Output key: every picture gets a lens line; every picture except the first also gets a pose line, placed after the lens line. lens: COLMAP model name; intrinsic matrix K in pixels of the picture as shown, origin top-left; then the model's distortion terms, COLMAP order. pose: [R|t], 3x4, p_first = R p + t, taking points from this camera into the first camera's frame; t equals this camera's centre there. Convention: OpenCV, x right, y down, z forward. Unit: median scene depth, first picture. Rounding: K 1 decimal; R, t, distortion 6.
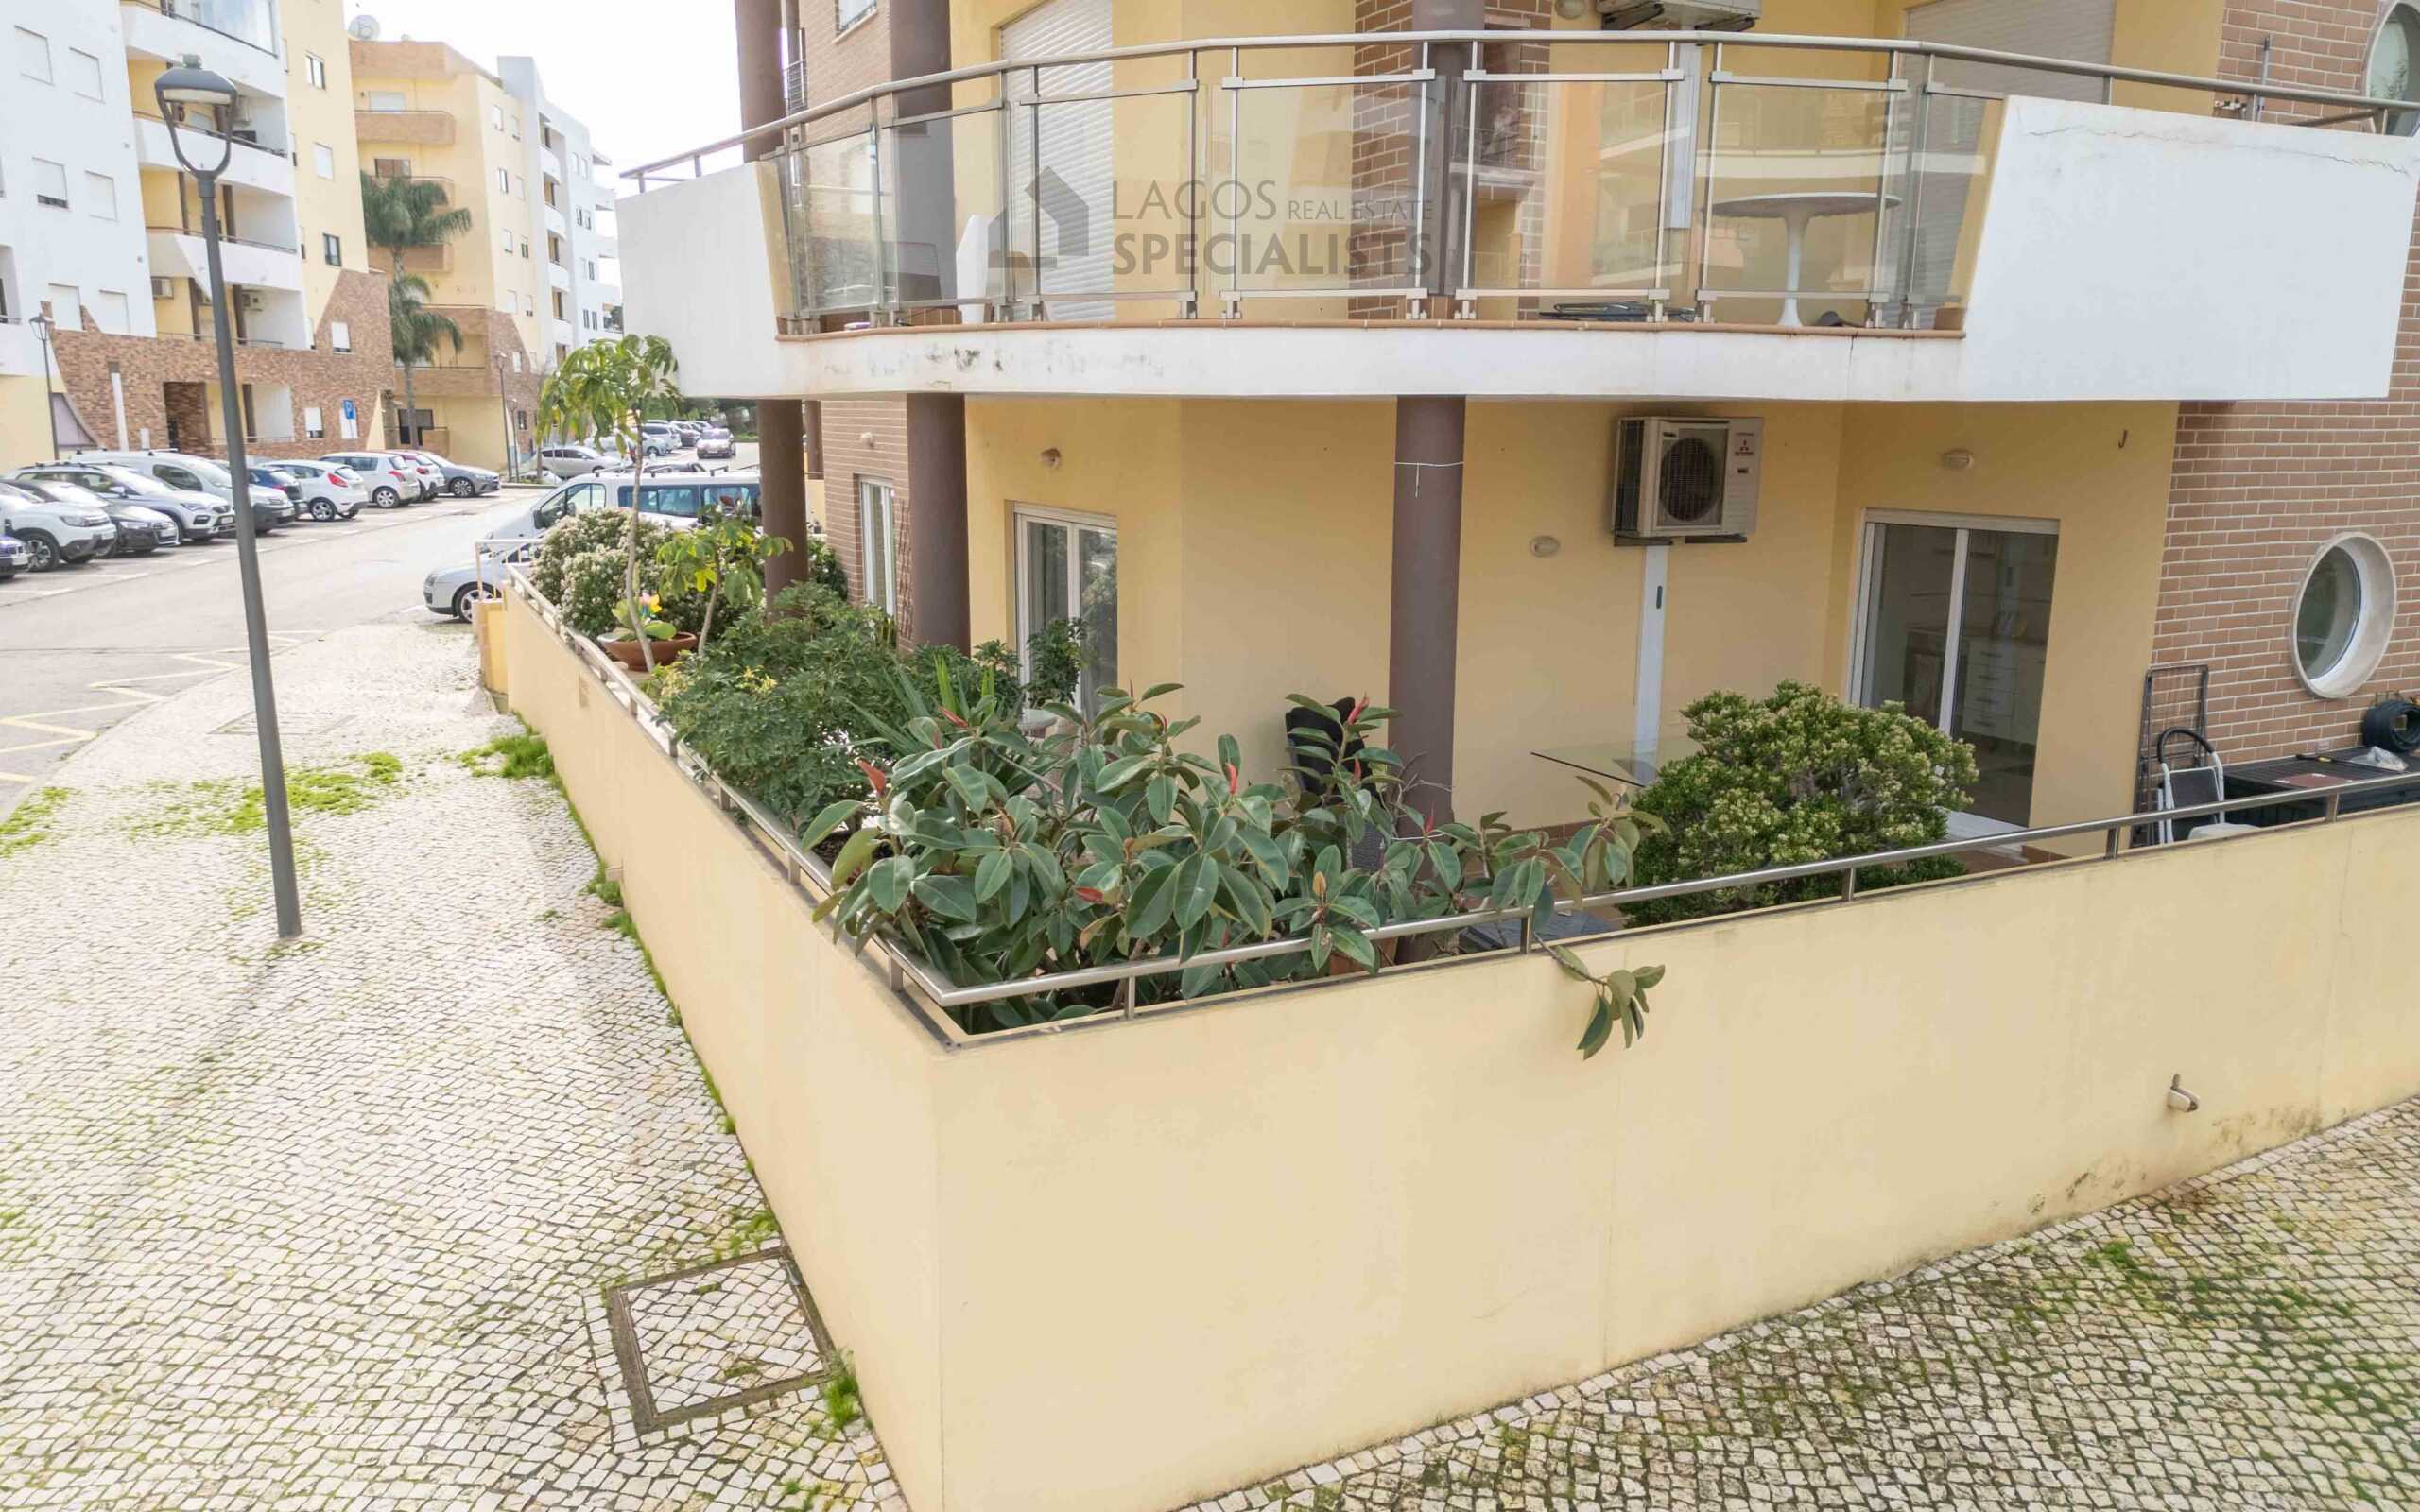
lens RADIAL K [[1689.0, 0, 1128.7], [0, 1689.0, 717.2], [0, 0, 1]] dist [0.063221, -0.066348]
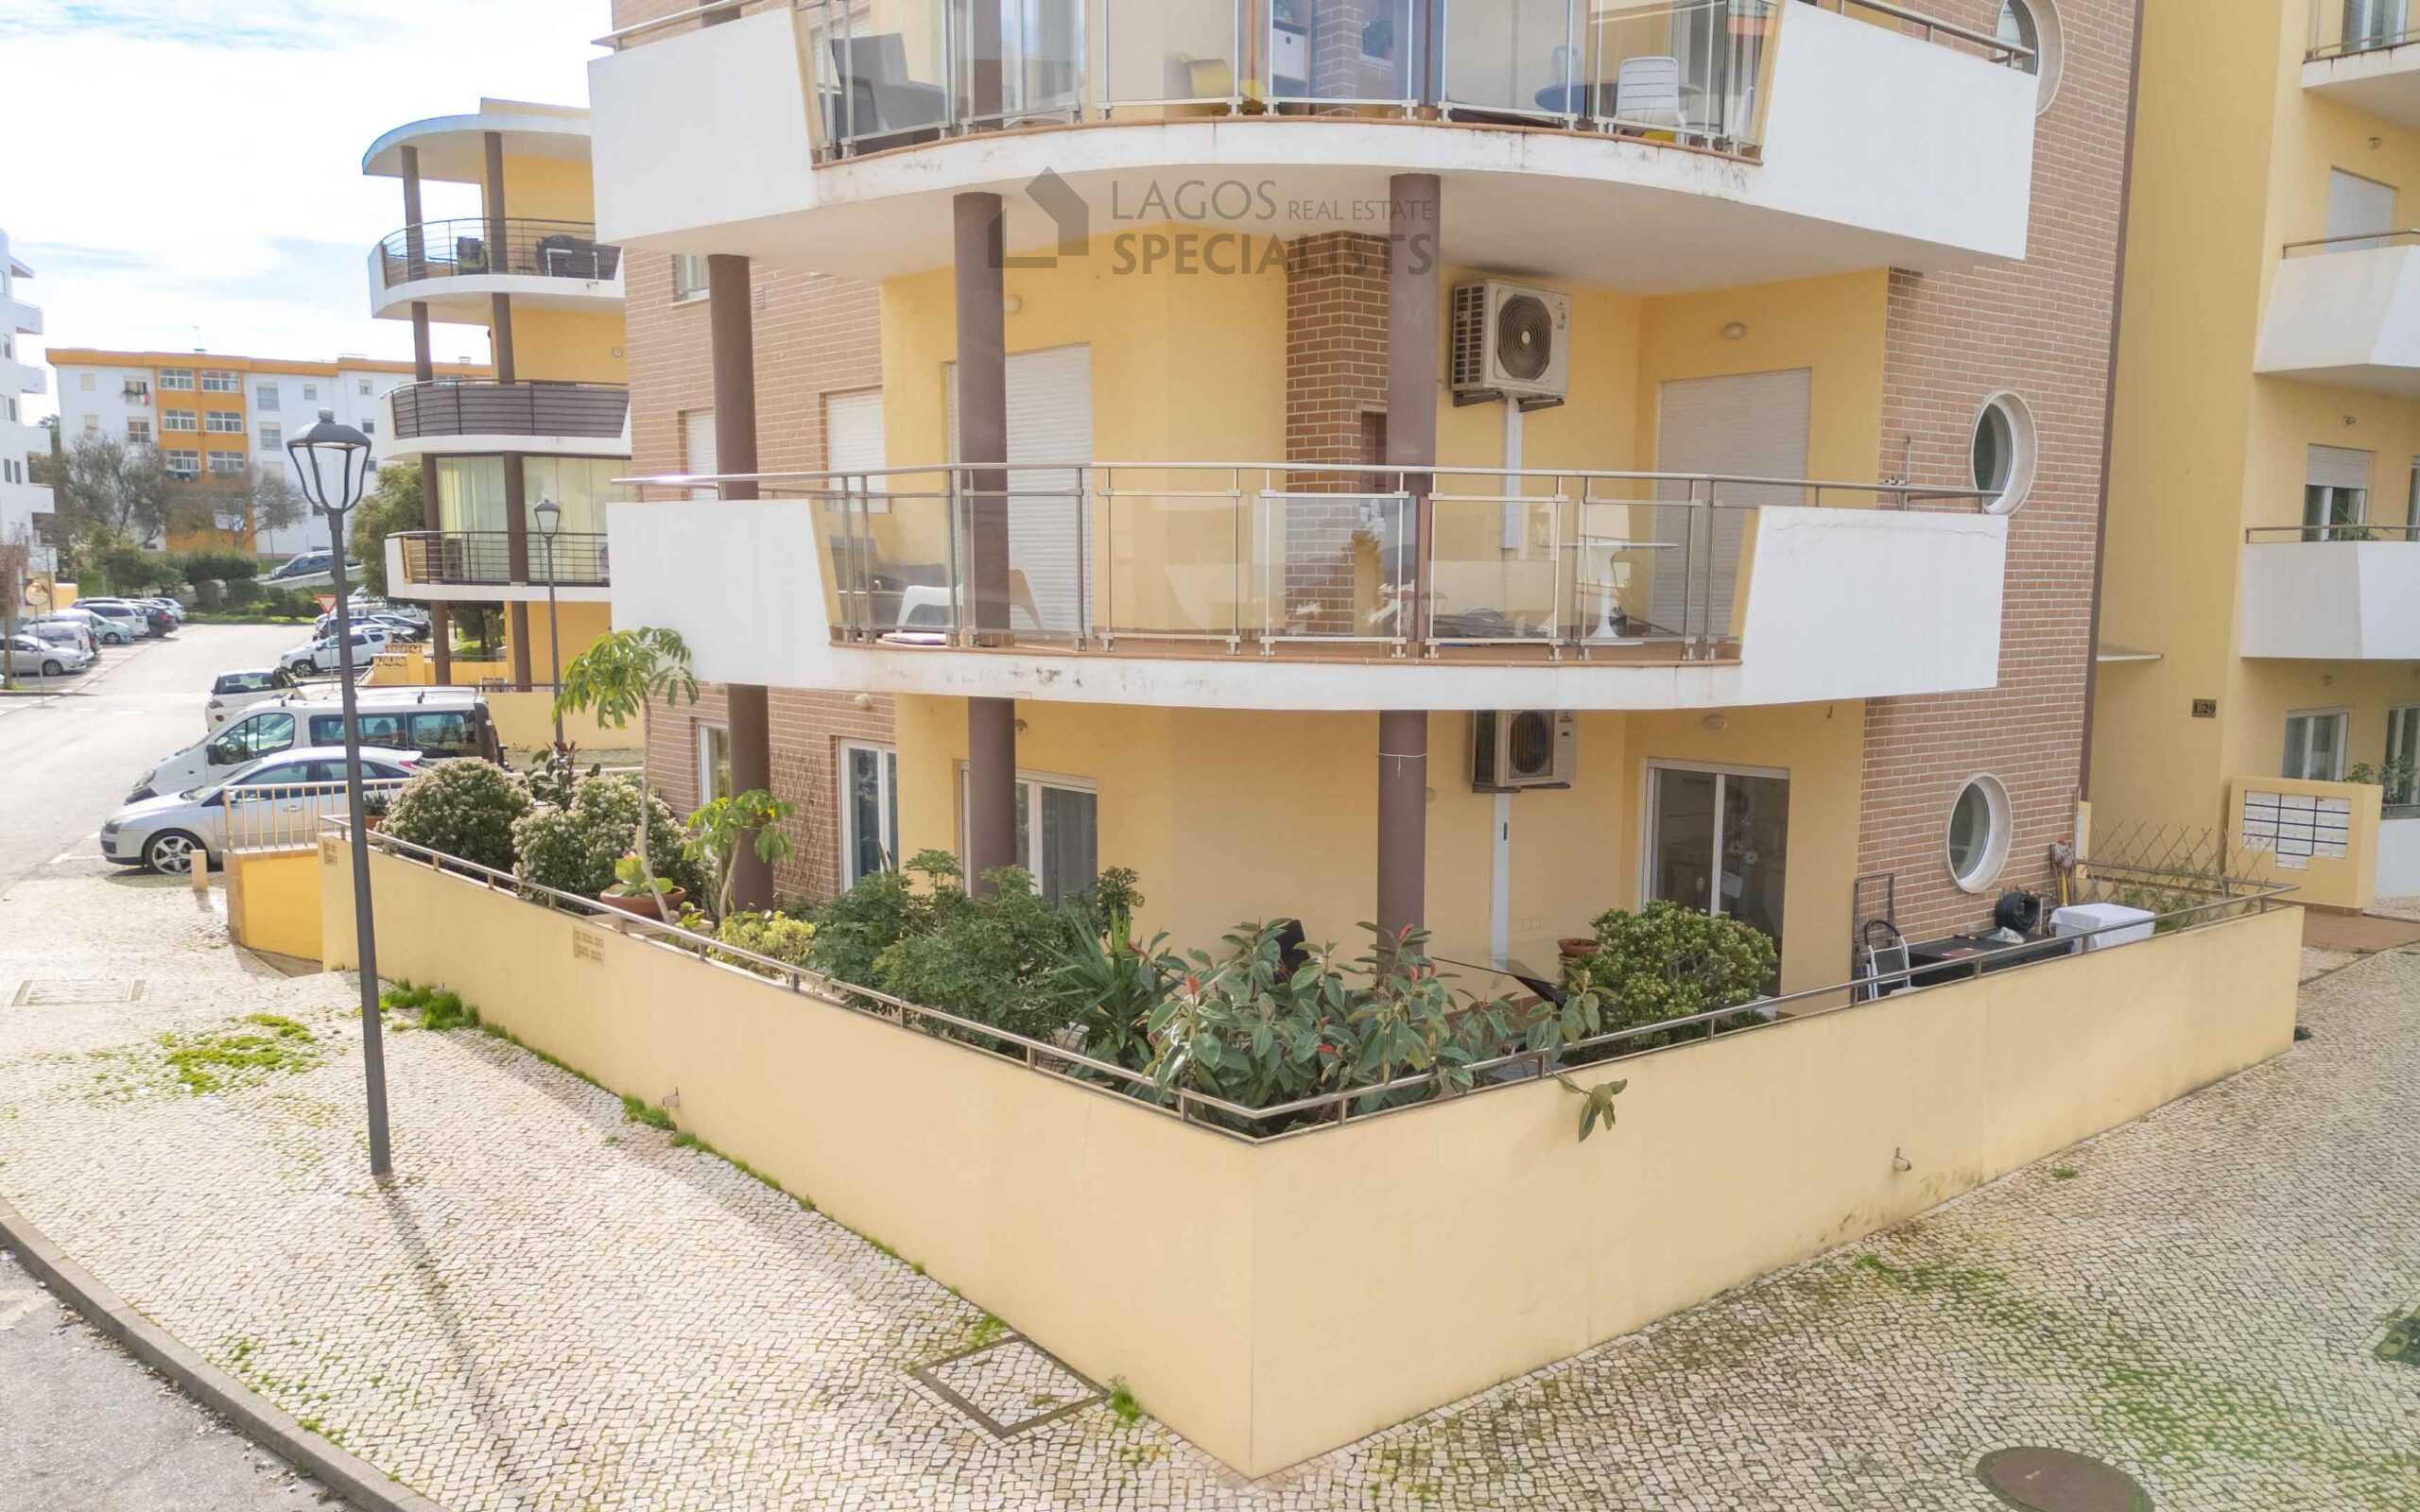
lens RADIAL K [[2012.9, 0, 1181.4], [0, 2012.9, 853.0], [0, 0, 1]] dist [0.175734, -0.514363]
pose [[0.970821, -0.032603, 0.237580, -0.441464], [0.042441, 0.998435, -0.036410, -0.015271], [-0.236021, 0.045431, 0.970685, -0.641325]]
